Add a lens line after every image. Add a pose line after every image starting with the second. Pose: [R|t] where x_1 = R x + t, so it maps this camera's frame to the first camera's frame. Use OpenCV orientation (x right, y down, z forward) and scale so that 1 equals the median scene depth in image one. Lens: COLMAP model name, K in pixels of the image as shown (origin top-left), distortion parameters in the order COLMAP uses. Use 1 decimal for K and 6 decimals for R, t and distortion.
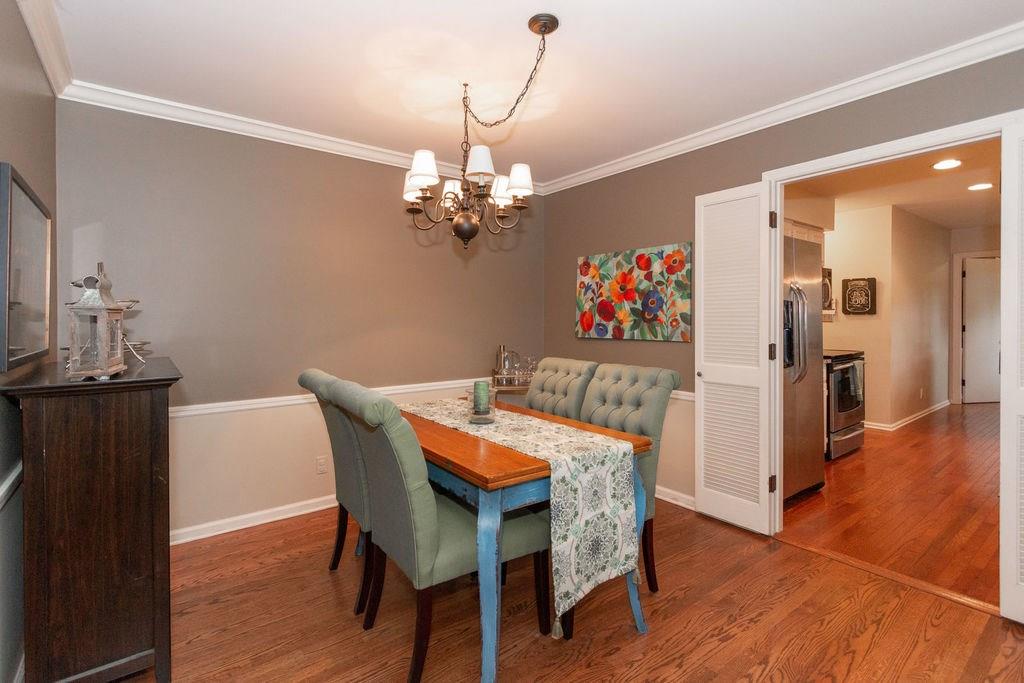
lens RADIAL K [[491.4, 0, 492.8], [0, 491.4, 309.2], [0, 0, 1]] dist [0.005747, -0.001812]
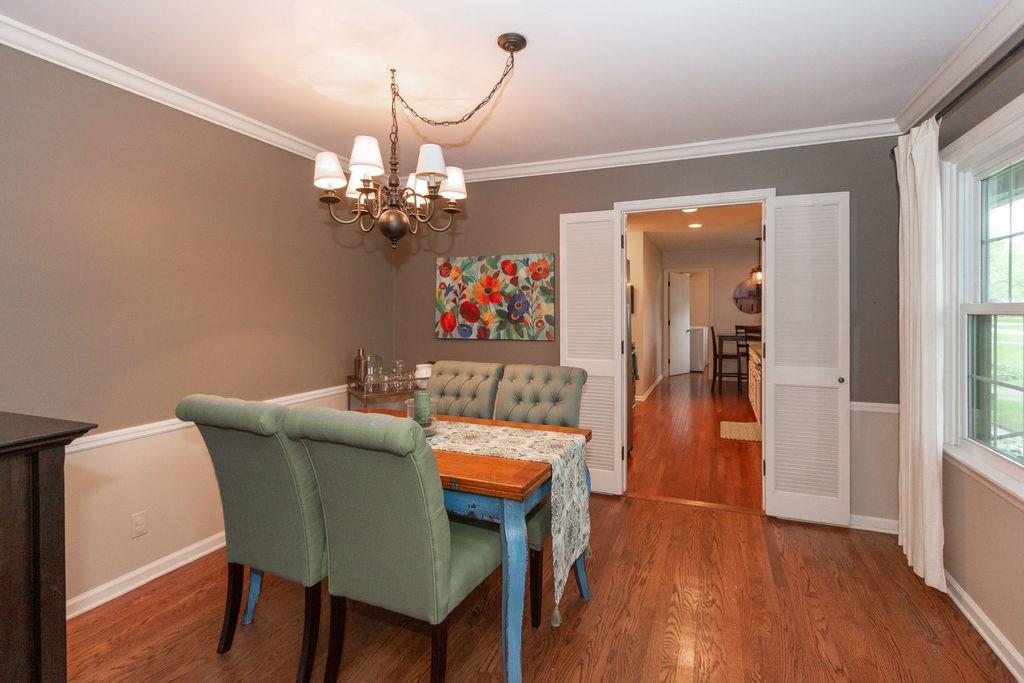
lens RADIAL K [[491.4, 0, 538.9], [0, 491.4, 303.7], [0, 0, 1]] dist [0.005747, -0.001812]
pose [[0.837970, 0.010504, 0.545615, -0.303288], [-0.011588, 0.999932, -0.001453, -0.020662], [-0.545593, -0.005105, 0.838035, 0.074024]]
